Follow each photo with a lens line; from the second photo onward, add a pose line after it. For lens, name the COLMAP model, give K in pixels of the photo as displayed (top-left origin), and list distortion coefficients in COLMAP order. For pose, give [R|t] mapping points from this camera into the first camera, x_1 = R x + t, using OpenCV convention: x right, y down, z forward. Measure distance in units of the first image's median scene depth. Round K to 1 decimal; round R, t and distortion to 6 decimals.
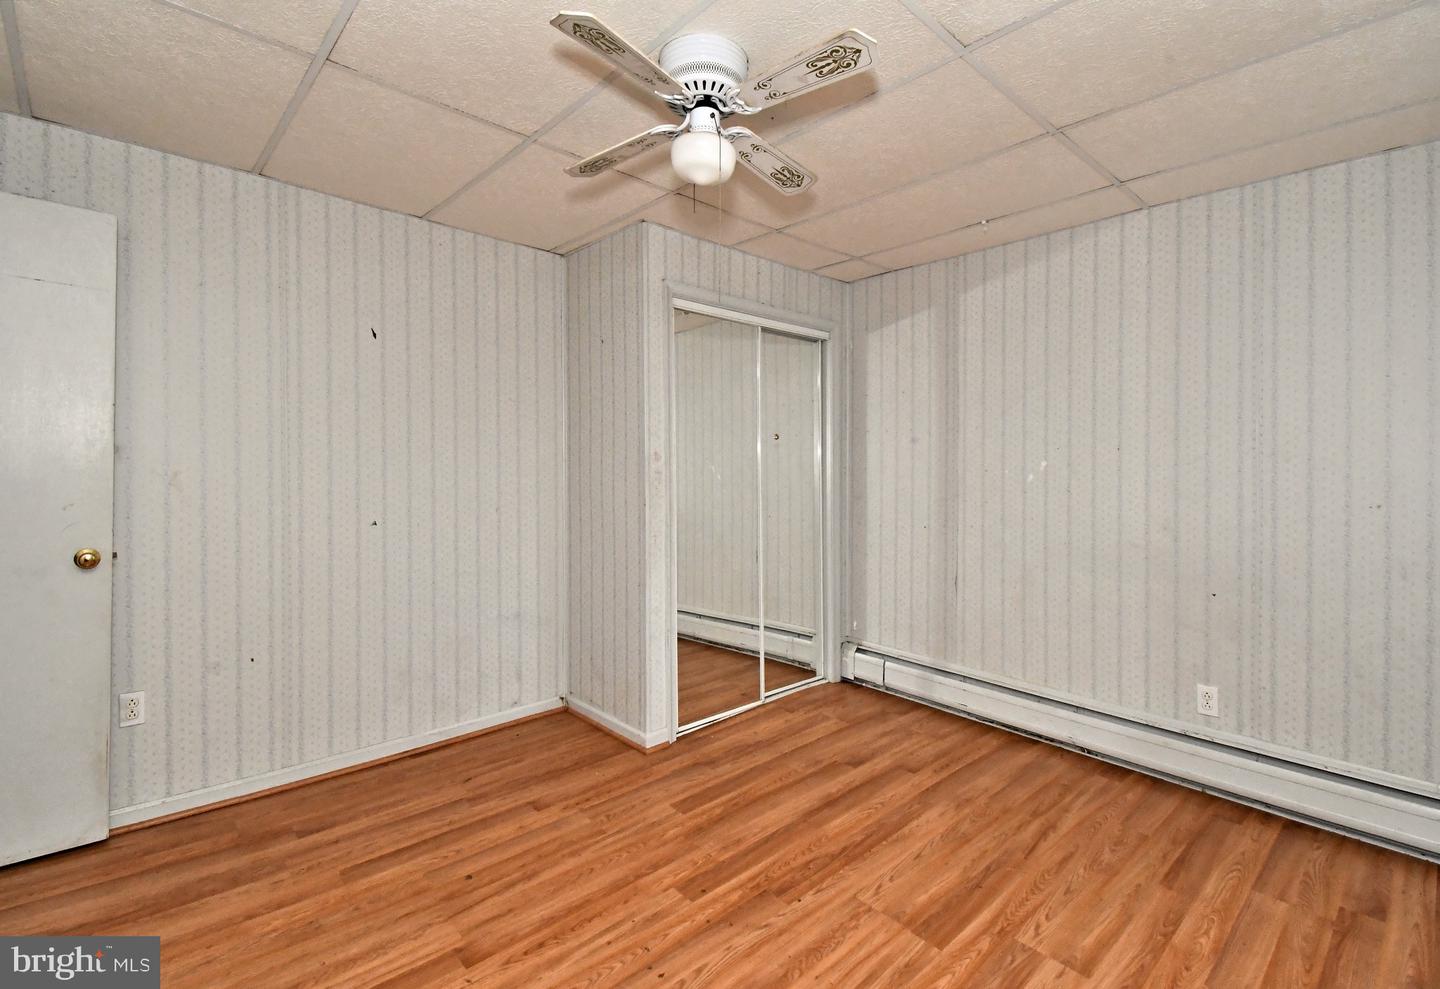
lens RADIAL K [[653.7, 0, 718.8], [0, 653.7, 467.5], [0, 0, 1]] dist [0.000538, -0.000182]
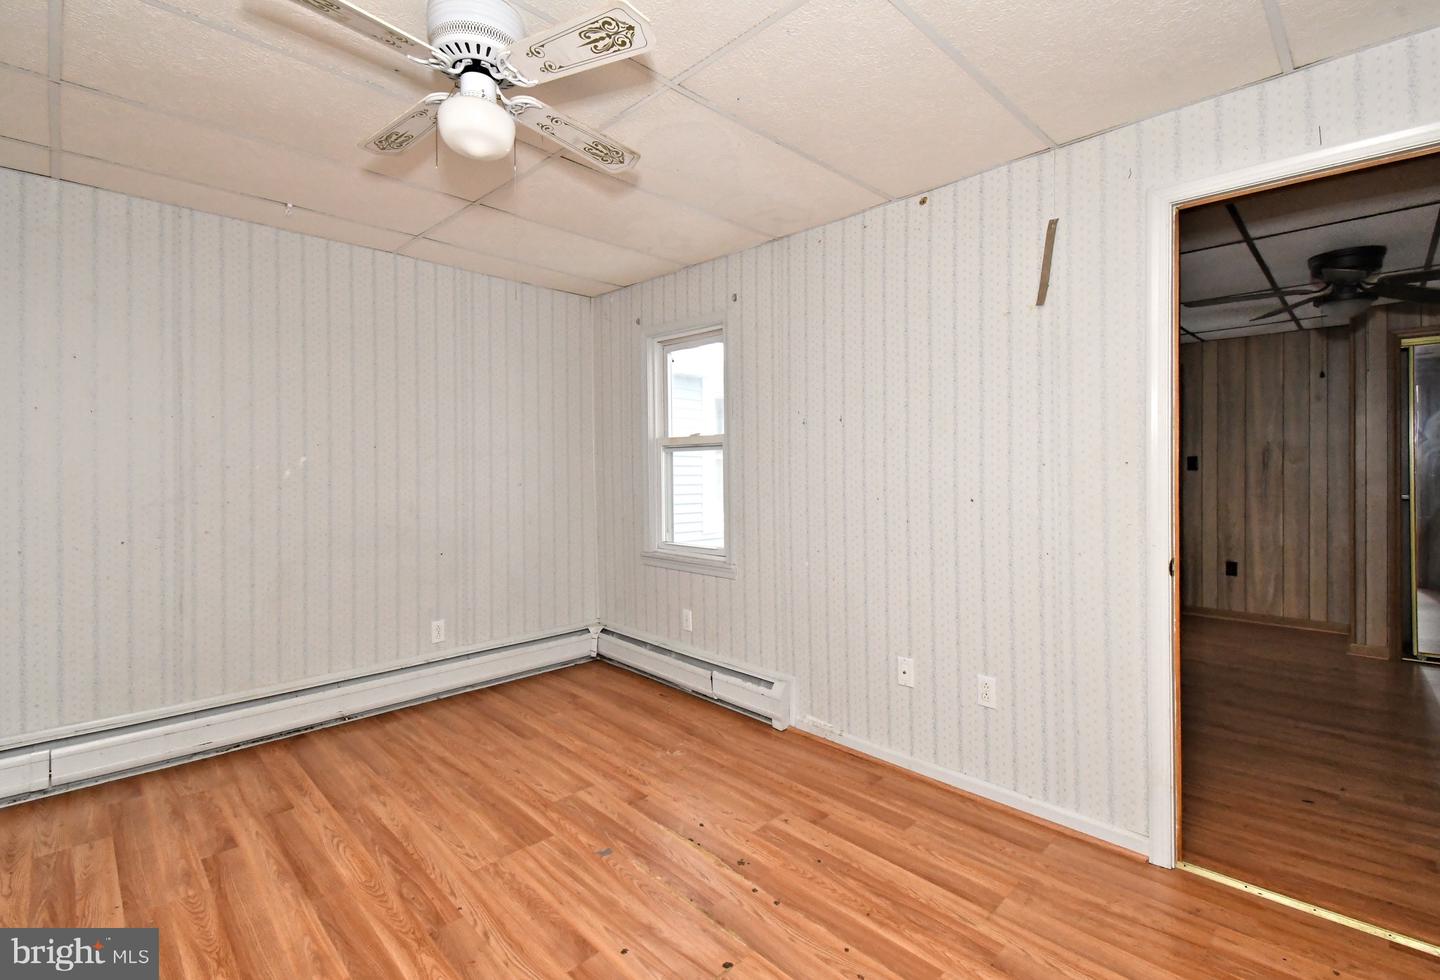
lens RADIAL K [[649.9, 0, 713.7], [0, 649.9, 457.8], [0, 0, 1]] dist [-0.002113, -0.000498]
pose [[-0.054500, -0.005533, 0.998498, -0.677411], [-0.000691, 0.999985, 0.005504, -0.017647], [-0.998514, -0.000390, -0.054503, 0.522767]]
